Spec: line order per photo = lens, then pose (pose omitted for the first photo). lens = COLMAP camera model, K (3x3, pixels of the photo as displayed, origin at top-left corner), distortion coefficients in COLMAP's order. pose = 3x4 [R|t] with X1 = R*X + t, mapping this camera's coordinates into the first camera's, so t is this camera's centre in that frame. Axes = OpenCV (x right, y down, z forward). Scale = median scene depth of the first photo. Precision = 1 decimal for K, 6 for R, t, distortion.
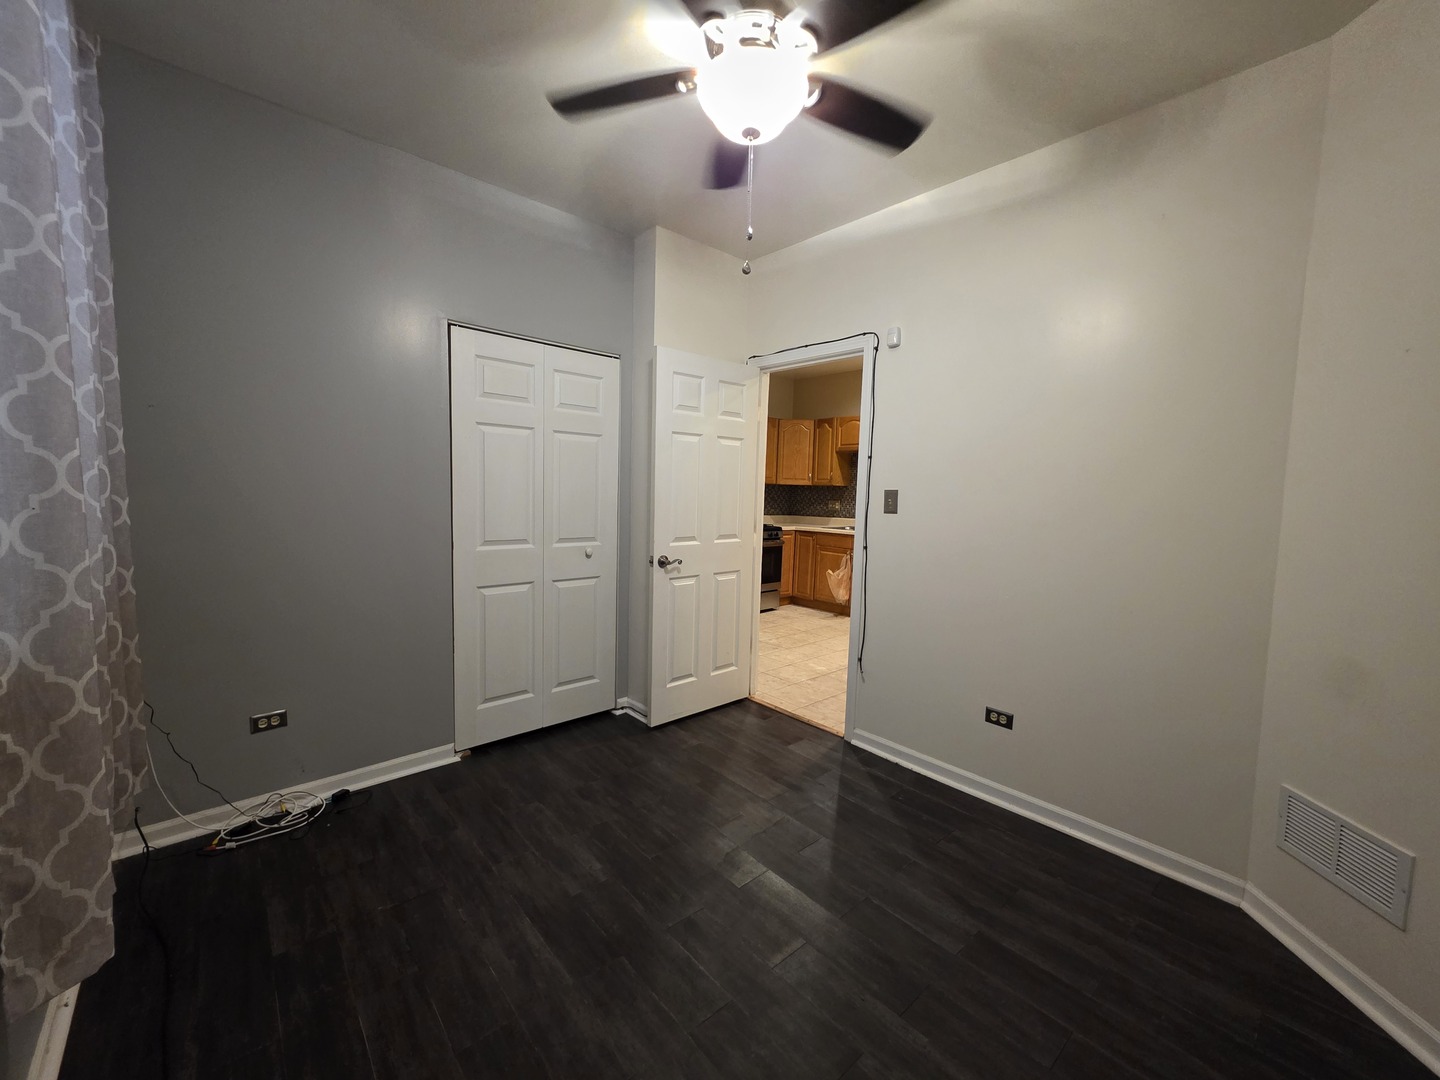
lens RADIAL K [[575.3, 0, 719.1], [0, 575.3, 538.2], [0, 0, 1]] dist [0.002835, -0.000514]
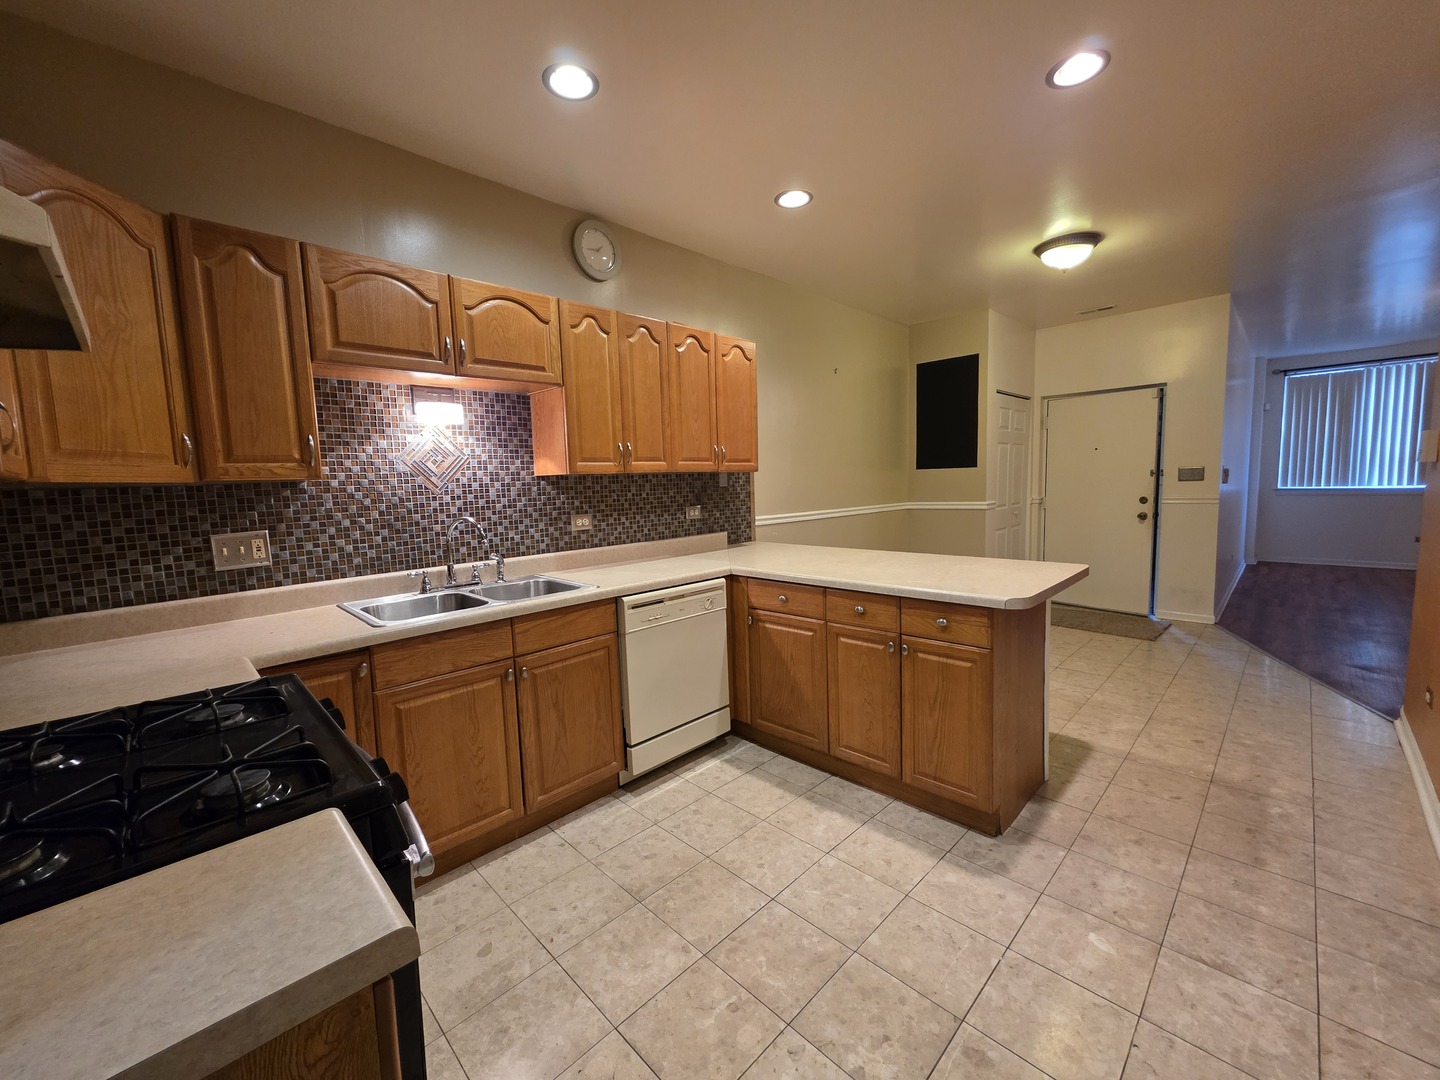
lens RADIAL K [[575.3, 0, 717.6], [0, 575.3, 535.2], [0, 0, 1]] dist [0.002835, -0.000514]
pose [[-0.038060, -0.112717, 0.992898, -0.106208], [0.115293, 0.986487, 0.116408, -0.074809], [-0.992602, 0.118905, -0.024550, 0.811752]]
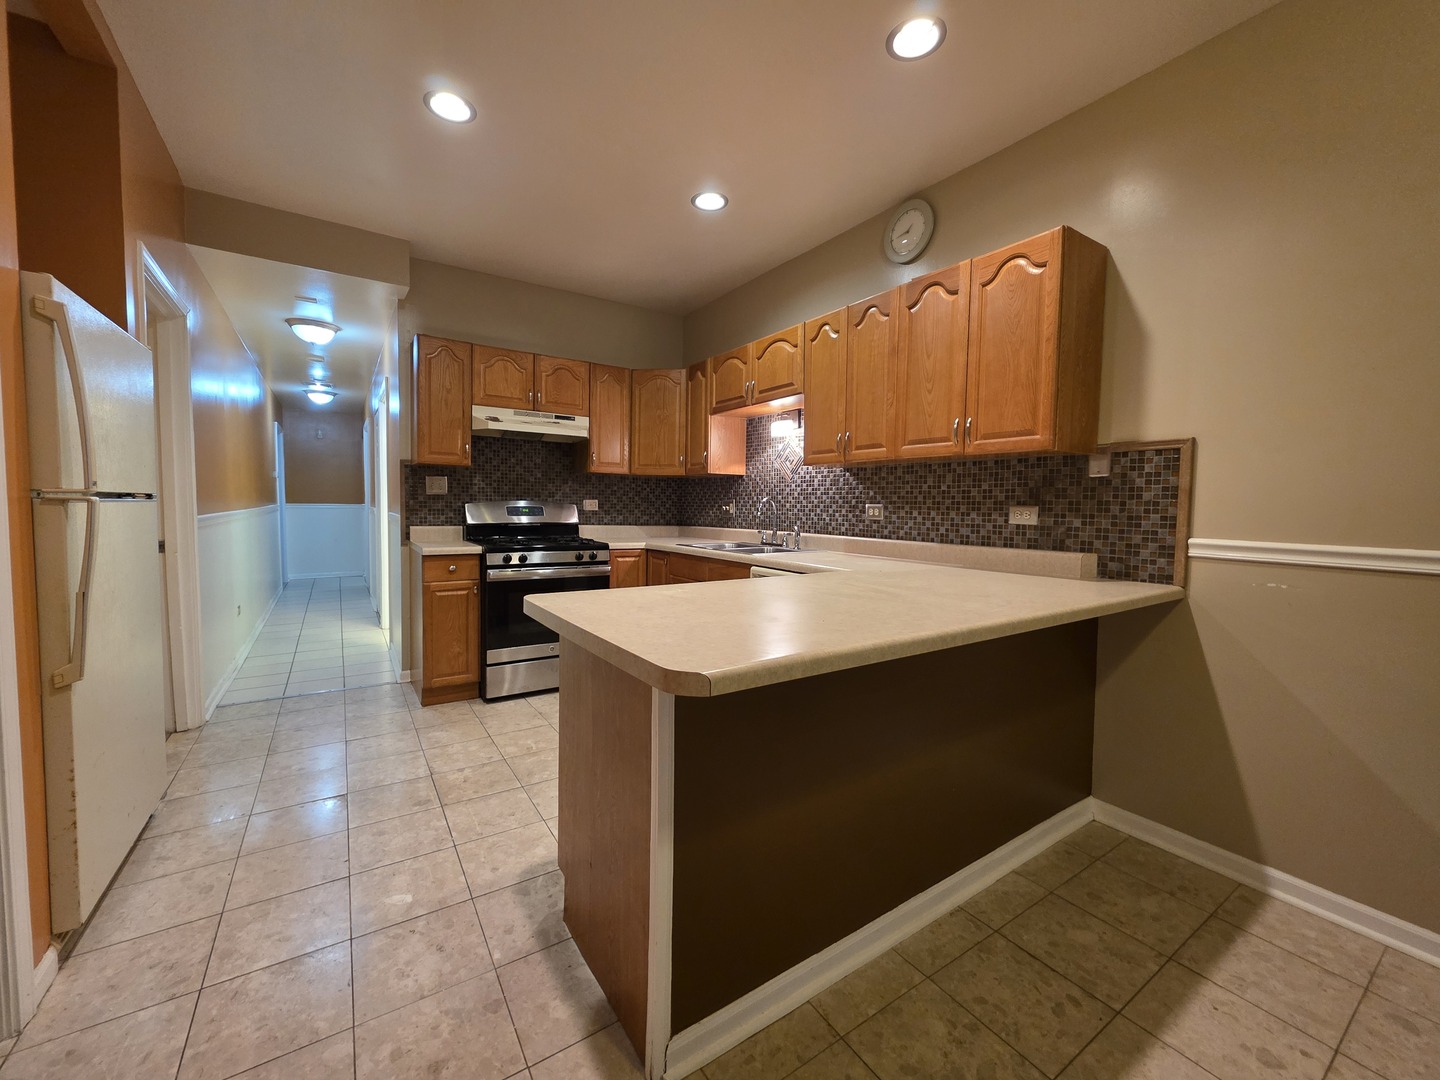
lens RADIAL K [[575.3, 0, 717.7], [0, 575.3, 537.0], [0, 0, 1]] dist [0.002835, -0.000514]
pose [[0.987404, 0.000665, -0.158219, 0.302247], [-0.005282, 0.999572, -0.028760, -0.009219], [0.158132, 0.029234, 0.986985, 0.418994]]
